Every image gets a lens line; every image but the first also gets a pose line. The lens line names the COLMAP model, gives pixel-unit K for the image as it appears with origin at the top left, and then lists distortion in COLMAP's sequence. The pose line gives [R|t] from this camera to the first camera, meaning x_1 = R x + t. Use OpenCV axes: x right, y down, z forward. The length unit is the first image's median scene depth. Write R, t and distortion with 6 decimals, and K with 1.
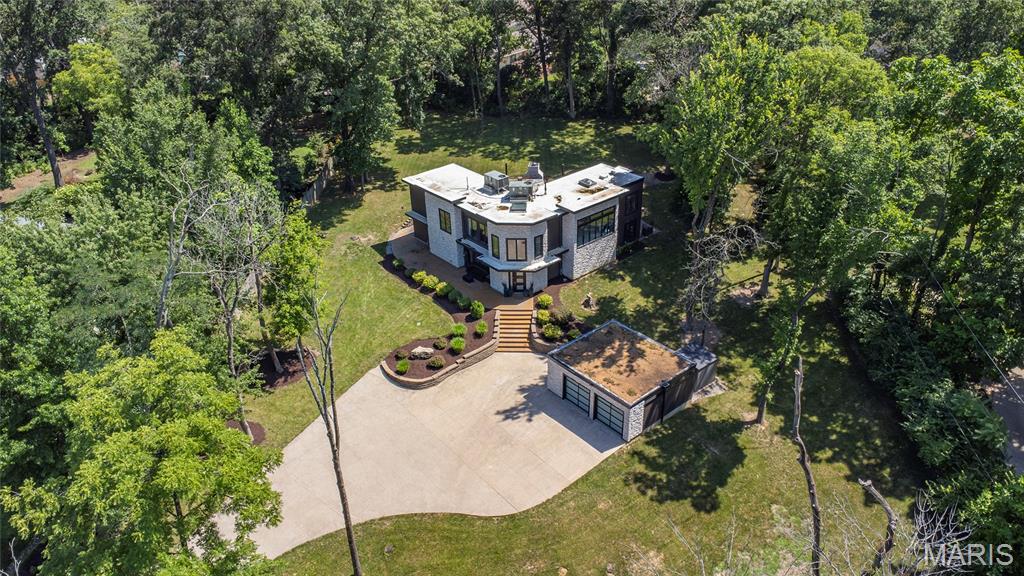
lens RADIAL K [[768.2, 0, 509.9], [0, 768.2, 286.1], [0, 0, 1]] dist [0.013368, 0.003004]
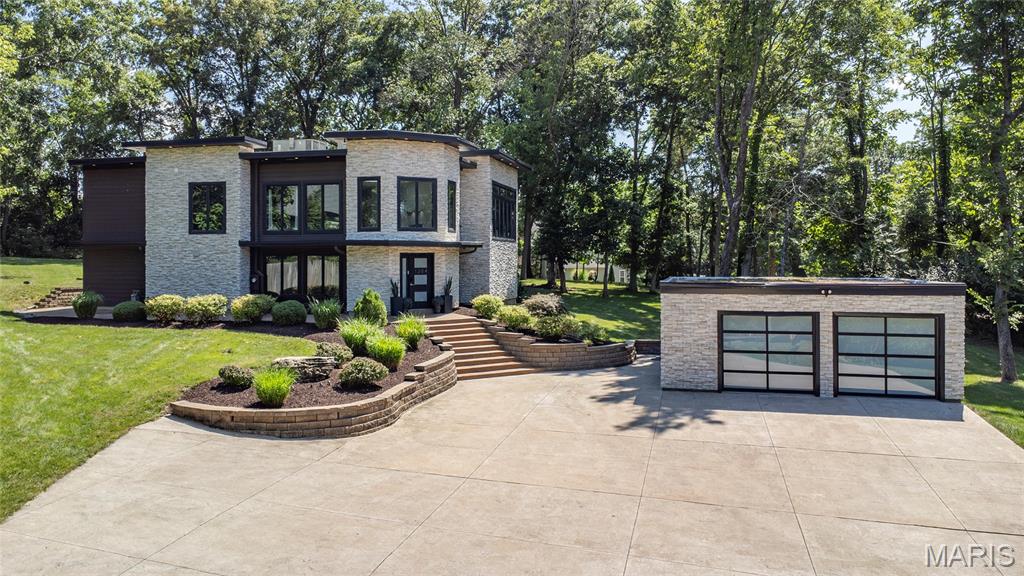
lens RADIAL K [[768.2, 0, 506.1], [0, 768.2, 263.8], [0, 0, 1]] dist [0.013368, 0.003004]
pose [[0.817628, 0.024585, 0.575221, -0.215675], [0.266090, 0.869849, -0.415403, 0.194385], [-0.510568, 0.492706, 0.704671, 0.643374]]
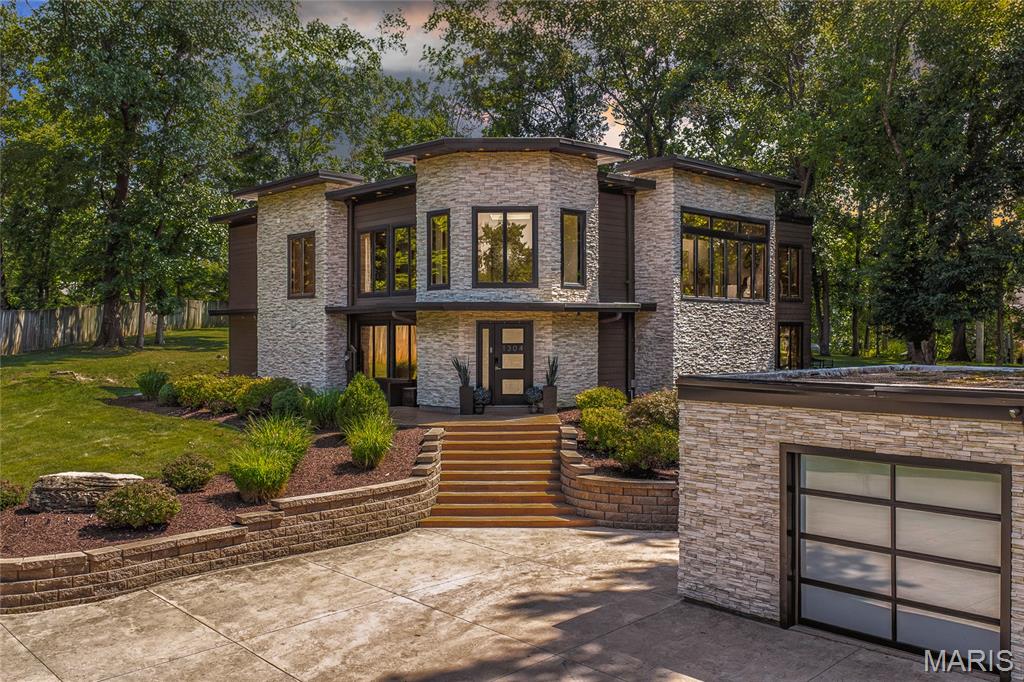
lens RADIAL K [[910.2, 0, 516.4], [0, 910.2, 331.4], [0, 0, 1]] dist [0.014078, 0.016467]
pose [[0.998396, 0.029792, 0.048140, -0.003676], [-0.001799, 0.866604, -0.498993, 0.166914], [-0.056584, 0.498106, 0.865268, 0.681480]]
